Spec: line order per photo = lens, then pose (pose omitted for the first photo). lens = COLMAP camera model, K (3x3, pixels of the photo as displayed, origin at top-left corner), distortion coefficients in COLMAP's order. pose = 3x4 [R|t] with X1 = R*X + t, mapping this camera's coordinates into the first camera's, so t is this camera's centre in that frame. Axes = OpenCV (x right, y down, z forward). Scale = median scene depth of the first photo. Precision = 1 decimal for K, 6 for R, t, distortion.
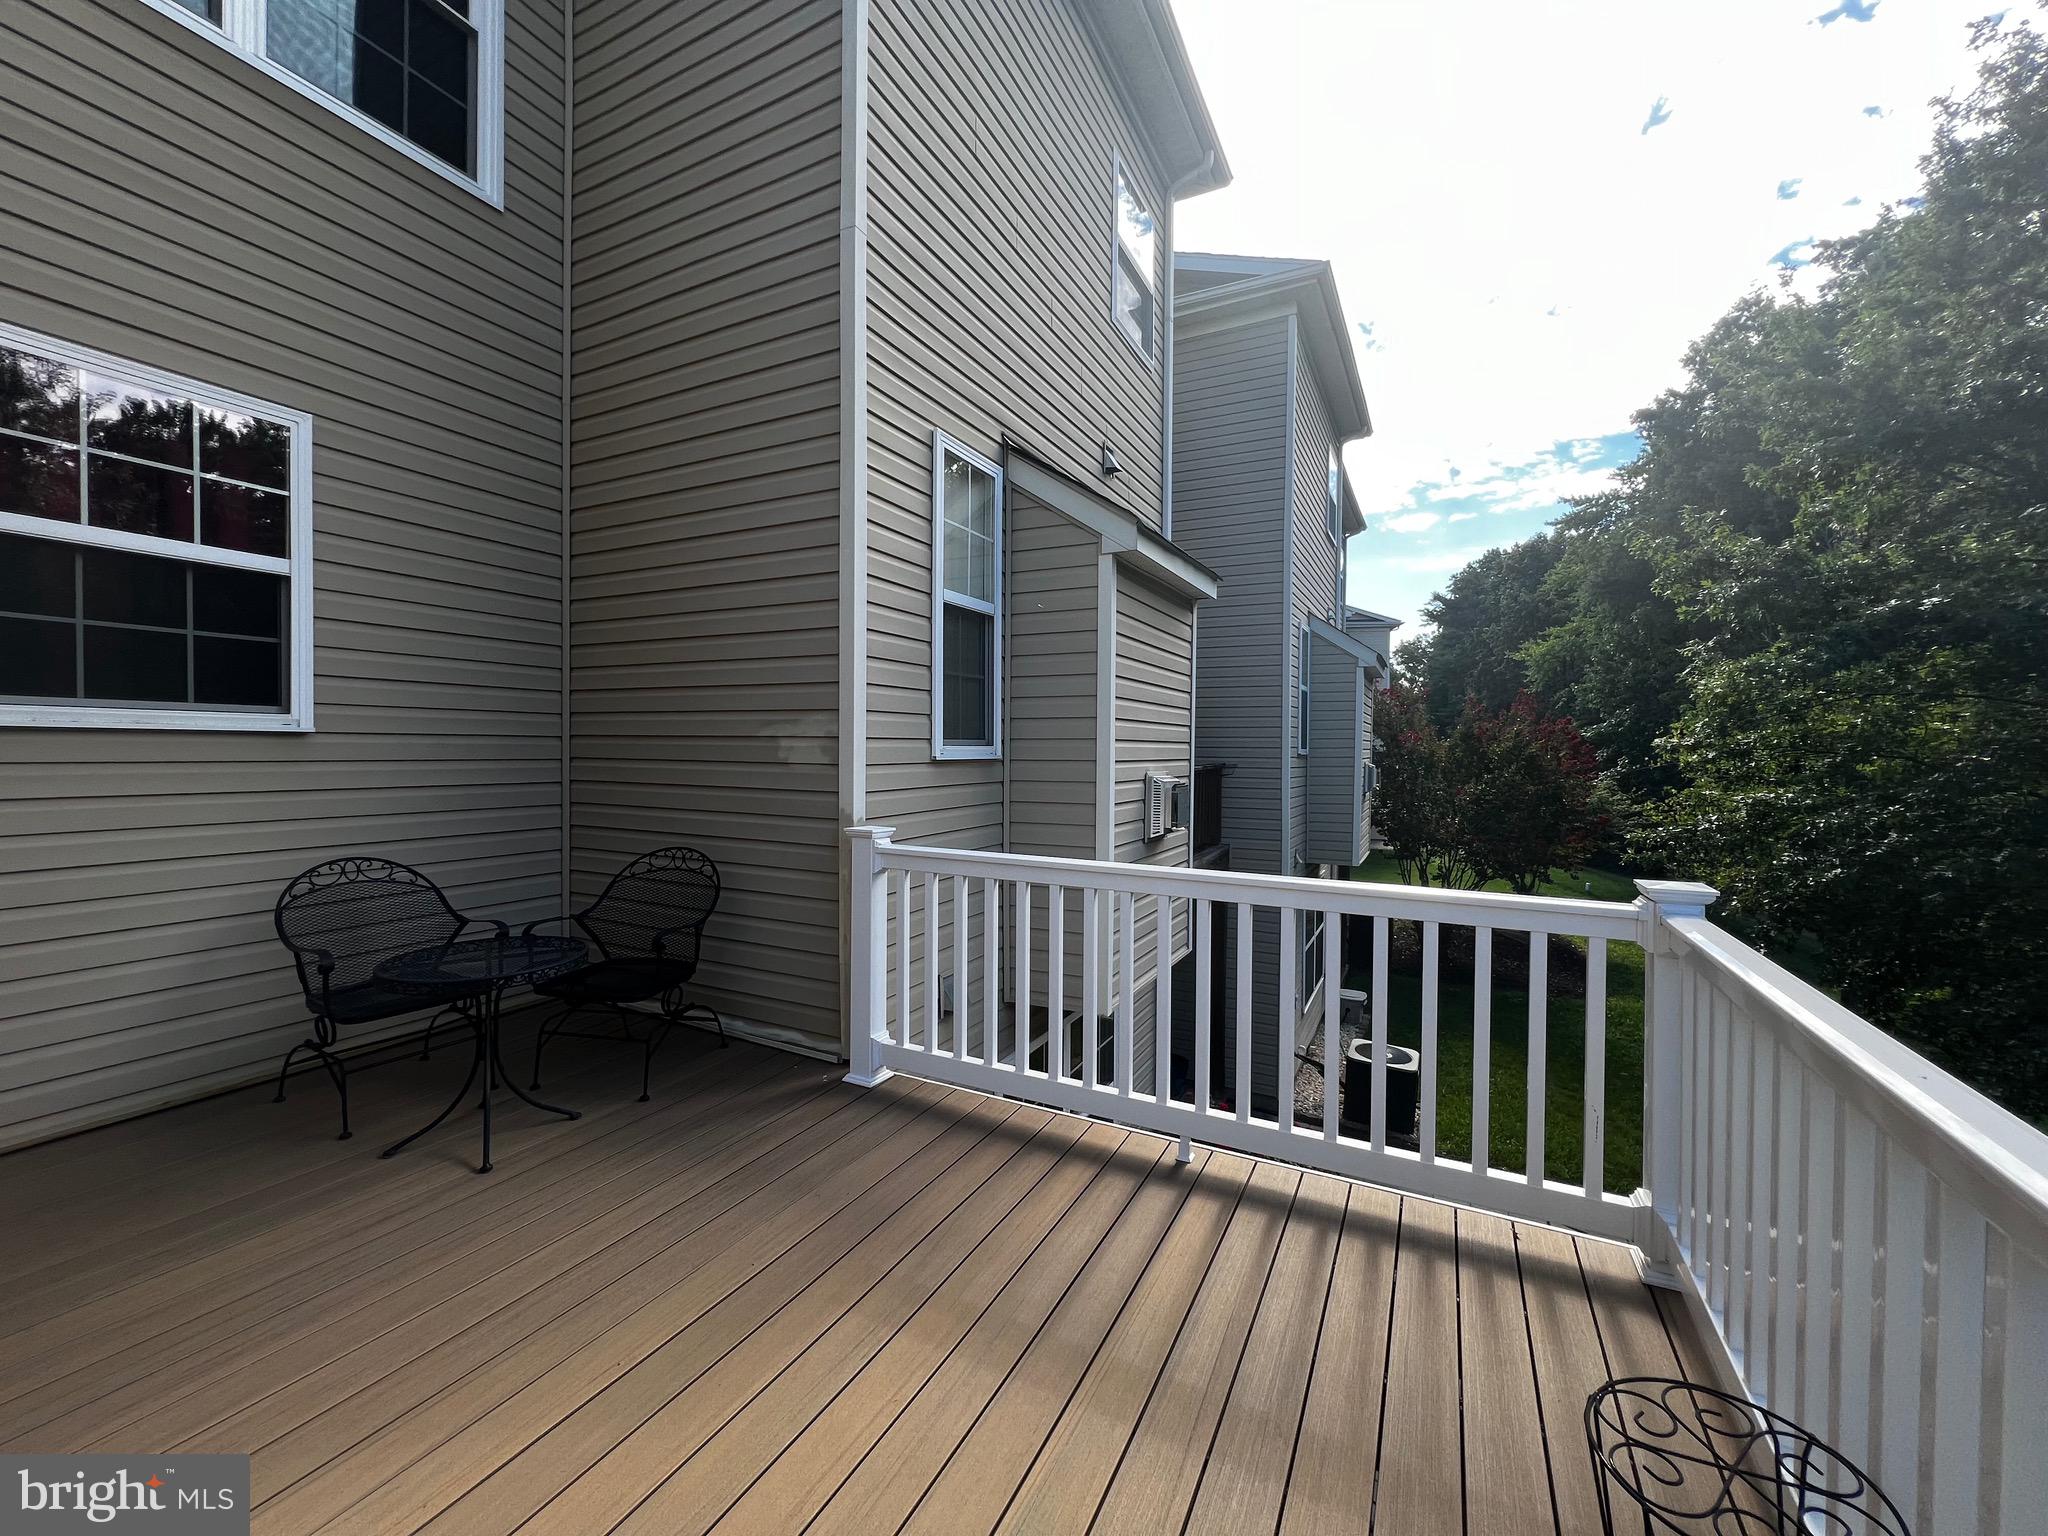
lens RADIAL K [[817.8, 0, 1020.5], [0, 817.8, 770.6], [0, 0, 1]] dist [0.010951, -0.006416]
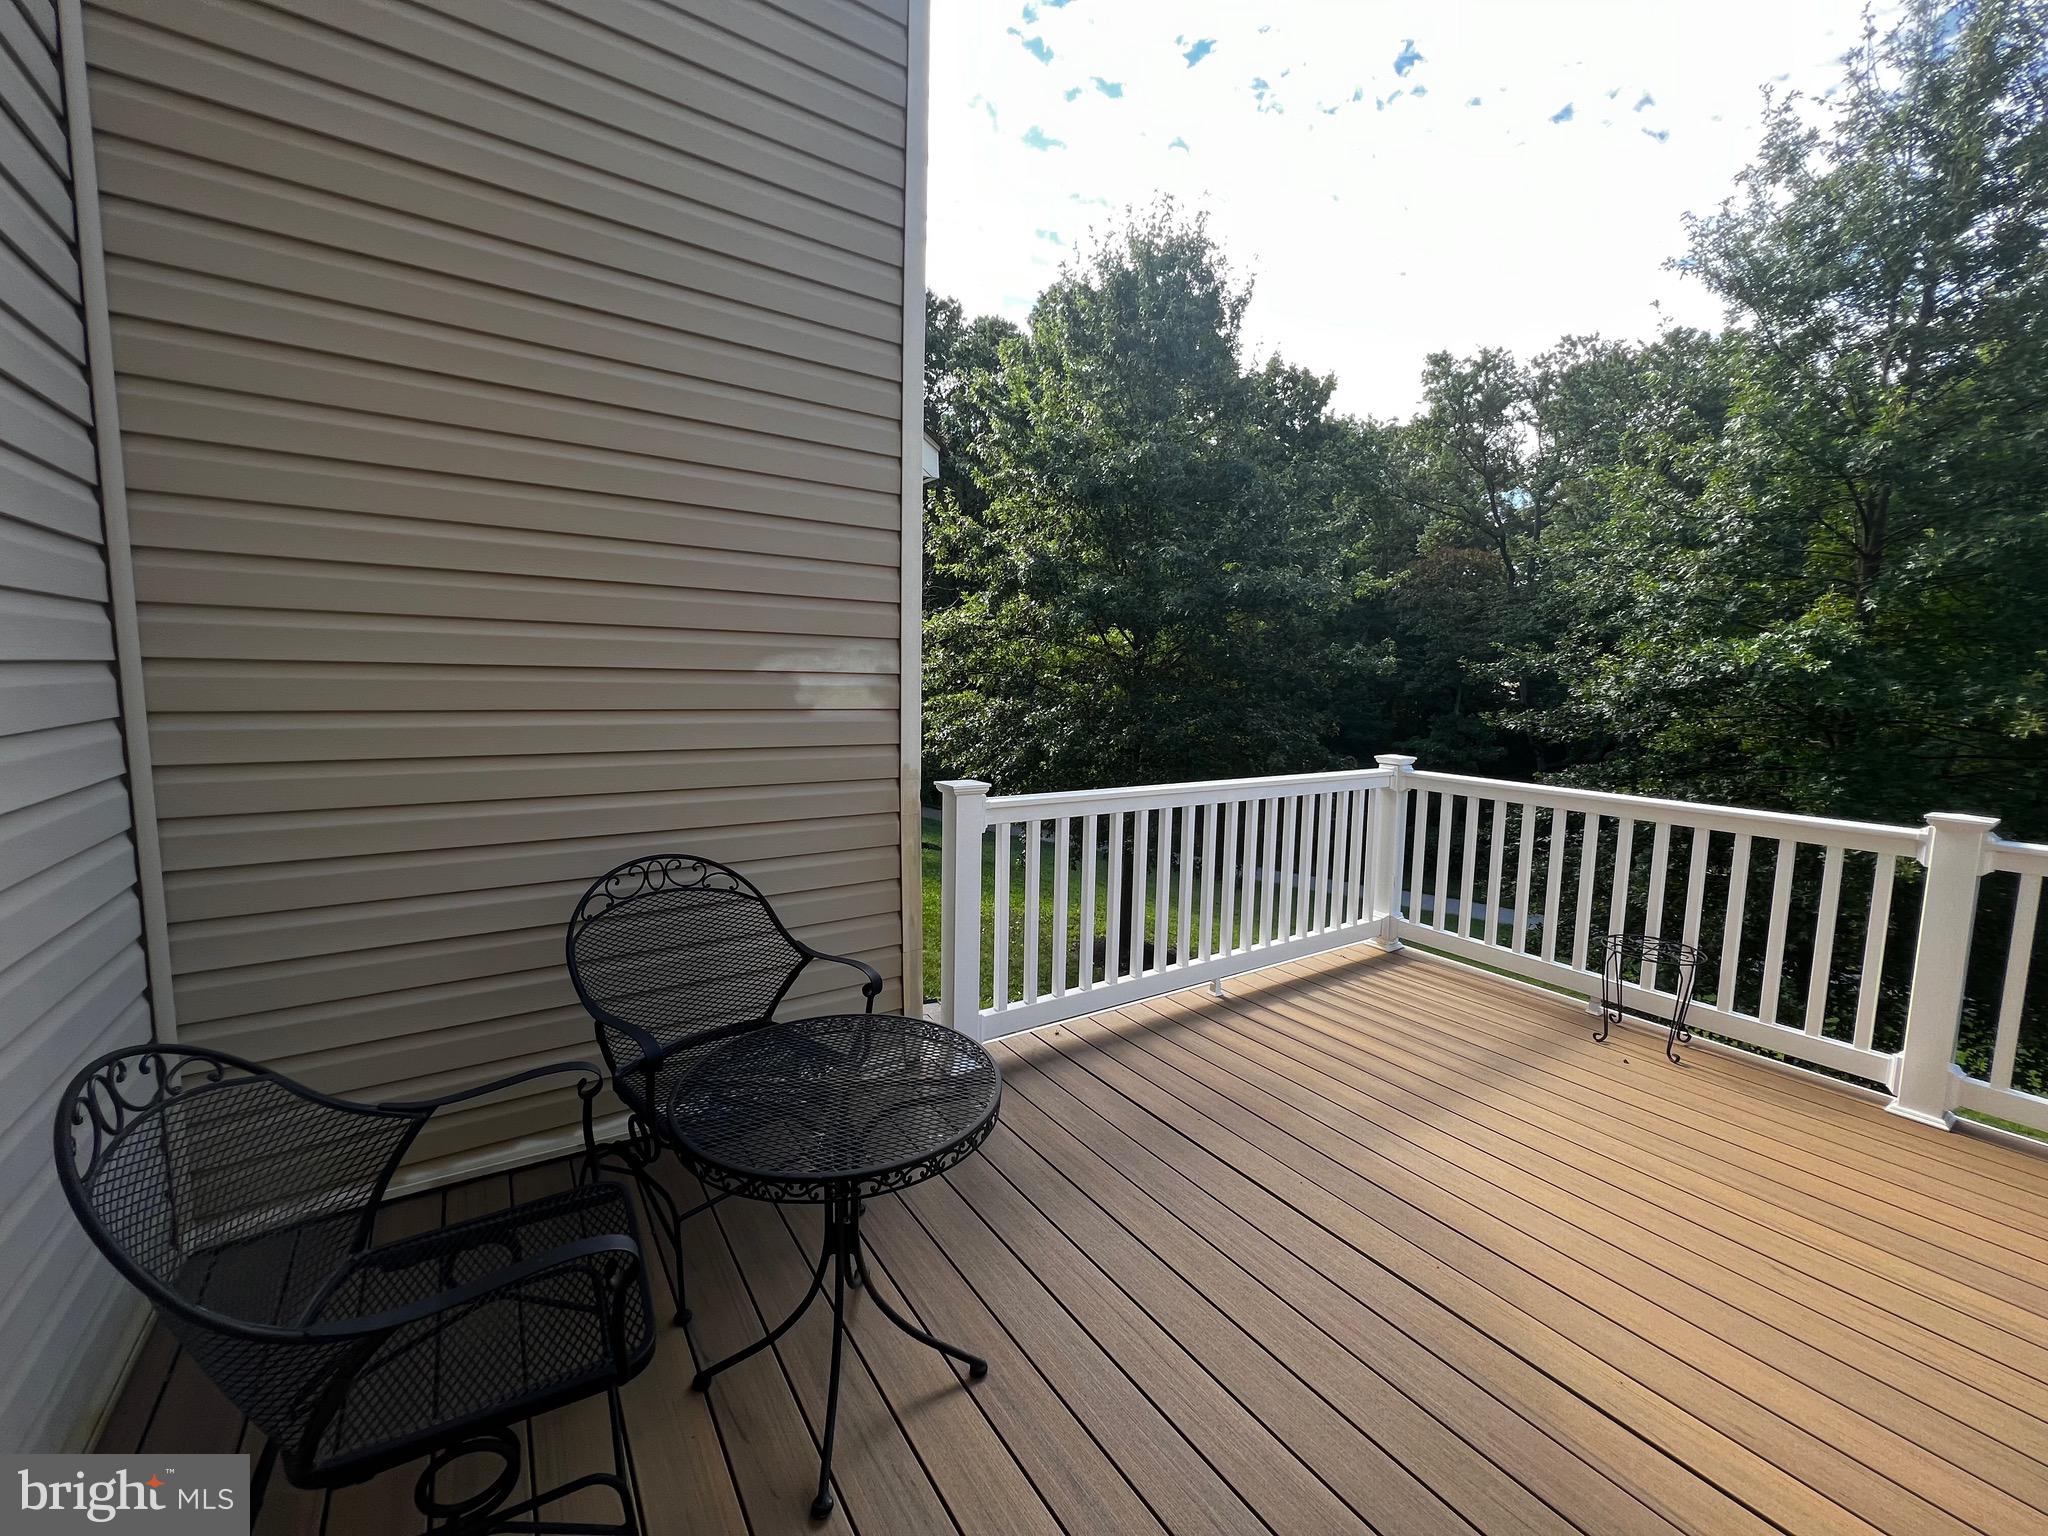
lens RADIAL K [[817.8, 0, 1020.5], [0, 817.8, 770.6], [0, 0, 1]] dist [0.010951, -0.006416]
pose [[0.475709, -0.097870, 0.874141, -1.138794], [0.006688, 0.994164, 0.107669, -0.043701], [-0.879577, -0.045373, 0.473587, 0.678492]]
